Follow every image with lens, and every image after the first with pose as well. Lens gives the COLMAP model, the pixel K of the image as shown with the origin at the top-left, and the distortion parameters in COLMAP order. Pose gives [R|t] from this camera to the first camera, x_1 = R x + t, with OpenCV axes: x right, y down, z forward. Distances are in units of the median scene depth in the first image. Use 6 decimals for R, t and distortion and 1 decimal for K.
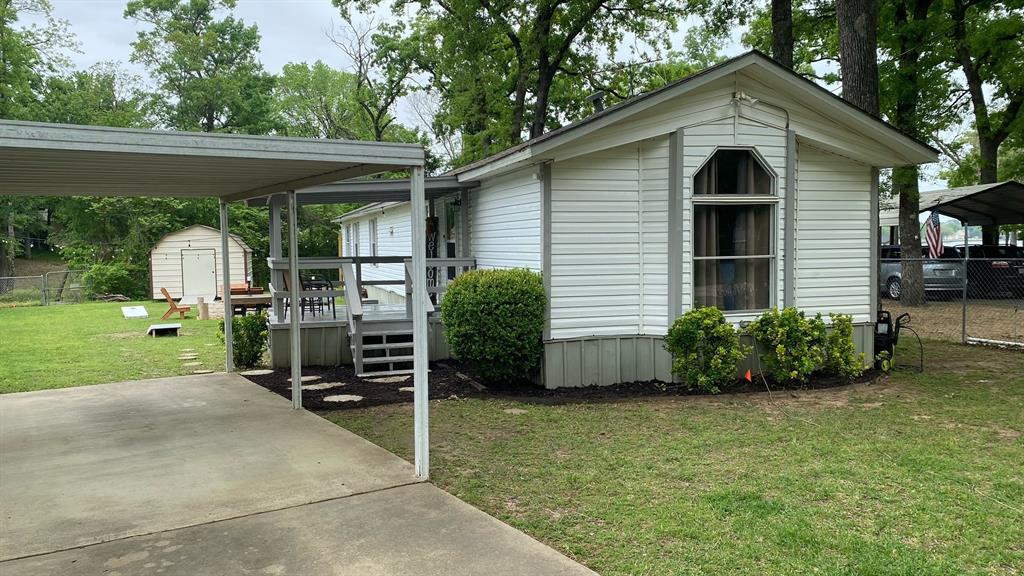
lens RADIAL K [[772.8, 0, 520.7], [0, 772.8, 298.9], [0, 0, 1]] dist [-0.046936, 0.039462]
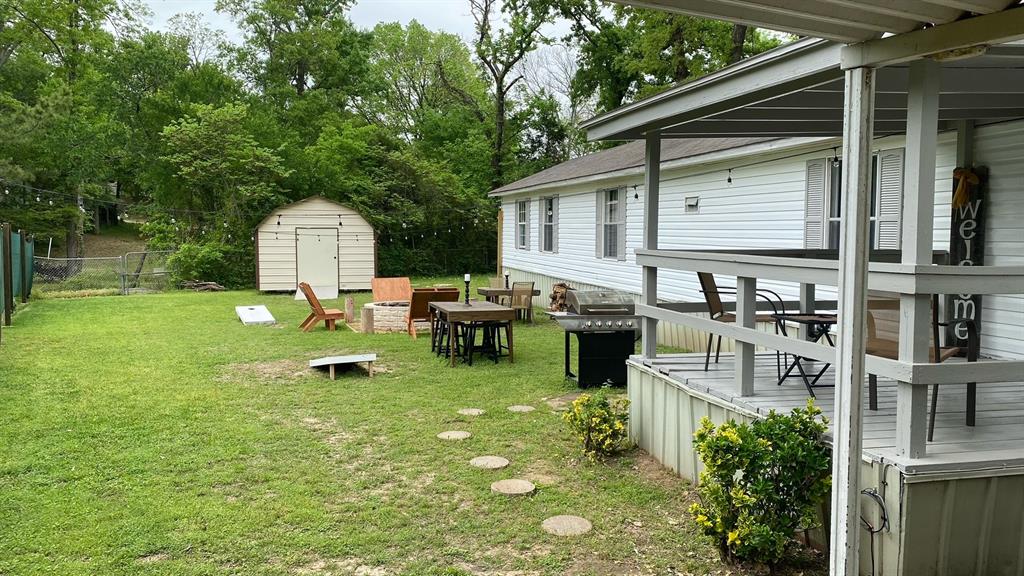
lens RADIAL K [[772.8, 0, 525.7], [0, 772.8, 295.6], [0, 0, 1]] dist [-0.046936, 0.039462]
pose [[0.998120, 0.024073, -0.056369, -0.481105], [-0.023155, 0.999589, 0.016880, -0.040846], [0.056753, -0.015543, 0.998267, 0.688237]]
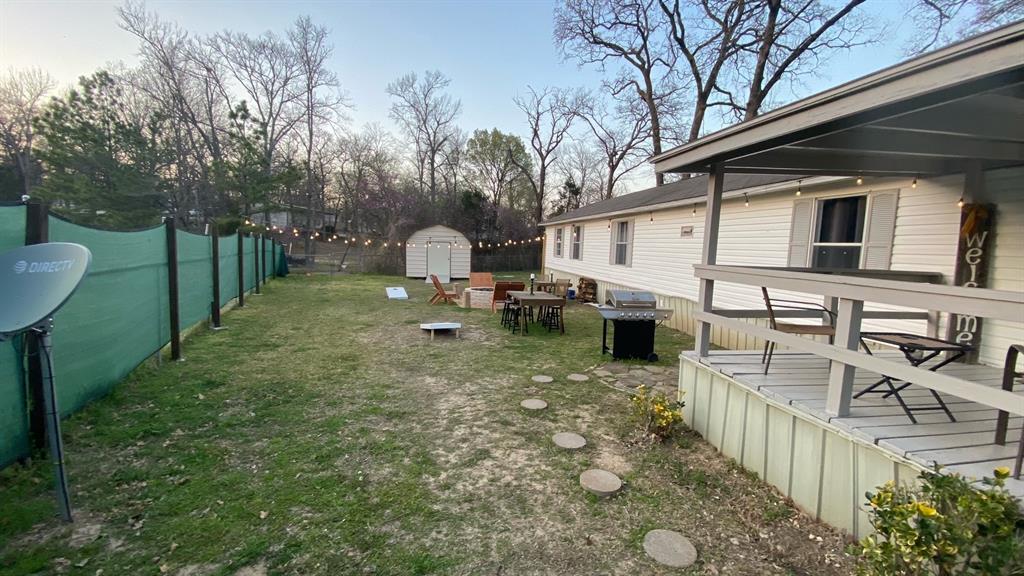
lens RADIAL K [[408.1, 0, 510.4], [0, 408.1, 295.6], [0, 0, 1]] dist [-0.017337, -0.006455]
pose [[0.987272, 0.063354, -0.145880, -0.555016], [-0.055511, 0.996817, 0.057225, -0.054072], [0.149041, -0.048398, 0.987646, 0.934556]]
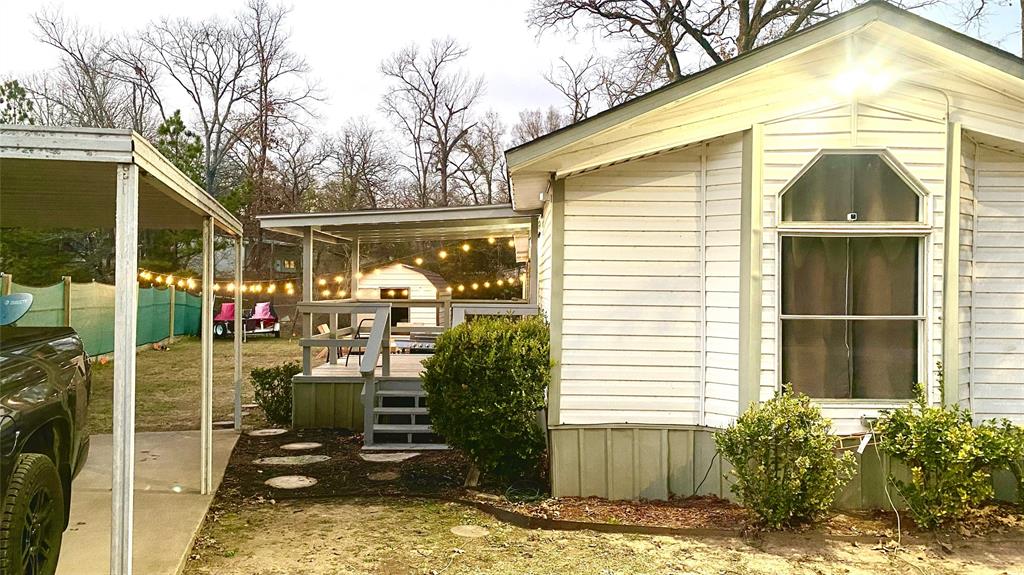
lens RADIAL K [[772.8, 0, 516.3], [0, 772.8, 288.6], [0, 0, 1]] dist [-0.046936, 0.039462]
pose [[0.944134, 0.021720, -0.328845, 0.213598], [-0.044911, 0.996997, -0.063089, -0.023739], [0.326487, 0.074333, 0.942274, 0.281531]]
